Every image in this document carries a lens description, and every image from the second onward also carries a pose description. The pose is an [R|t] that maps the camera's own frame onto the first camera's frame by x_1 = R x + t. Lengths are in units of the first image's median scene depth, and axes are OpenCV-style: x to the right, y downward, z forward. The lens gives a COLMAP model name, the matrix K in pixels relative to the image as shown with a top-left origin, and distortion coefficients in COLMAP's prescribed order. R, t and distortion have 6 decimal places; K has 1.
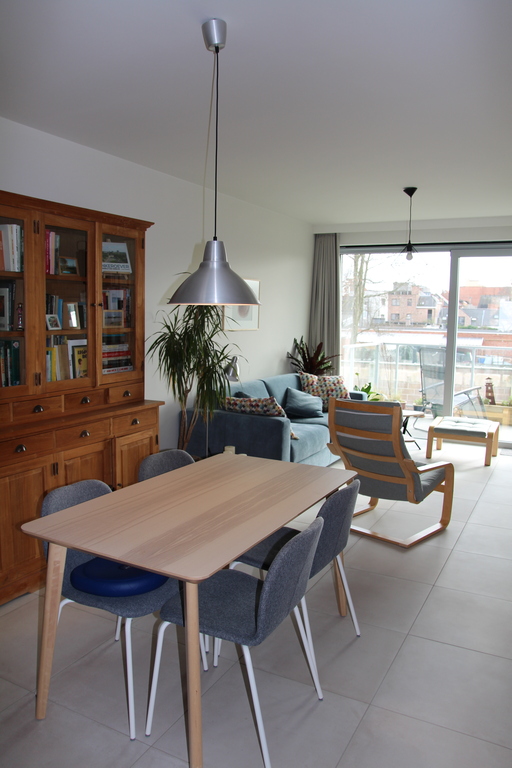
lens RADIAL K [[597.6, 0, 256.0], [0, 597.6, 384.0], [0, 0, 1]] dist [-0.052070, -0.002582]
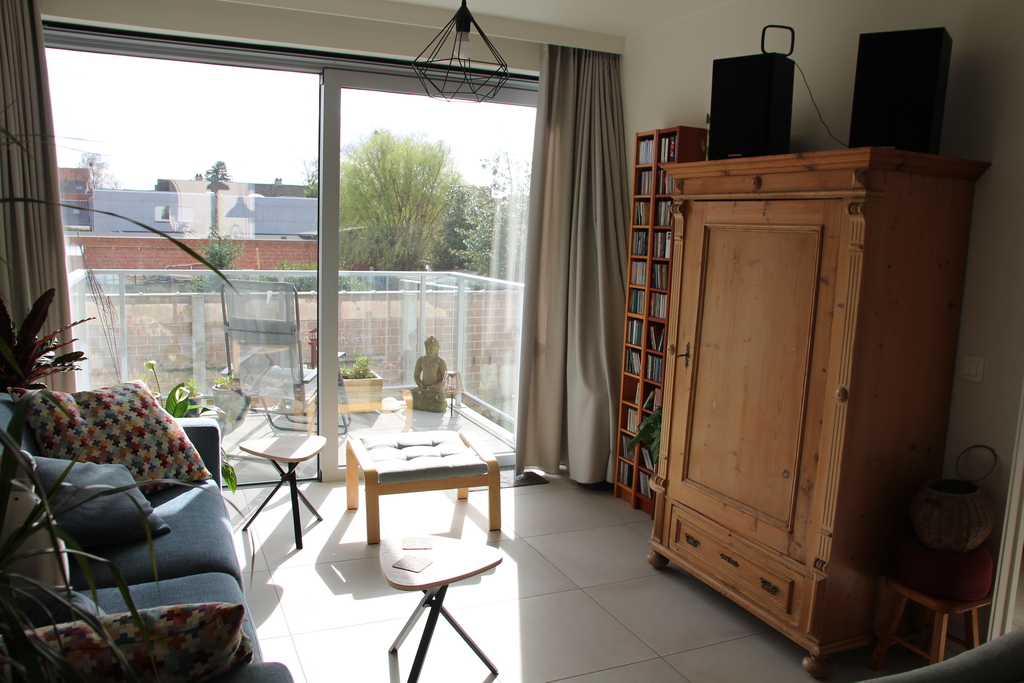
lens RADIAL K [[796.8, 0, 510.2], [0, 796.8, 357.7], [0, 0, 1]] dist [-0.052070, -0.002582]
pose [[0.611728, -0.121082, 0.781746, -0.080184], [0.063887, 0.992551, 0.103740, -0.057147], [-0.788484, -0.013517, 0.614907, 0.479752]]
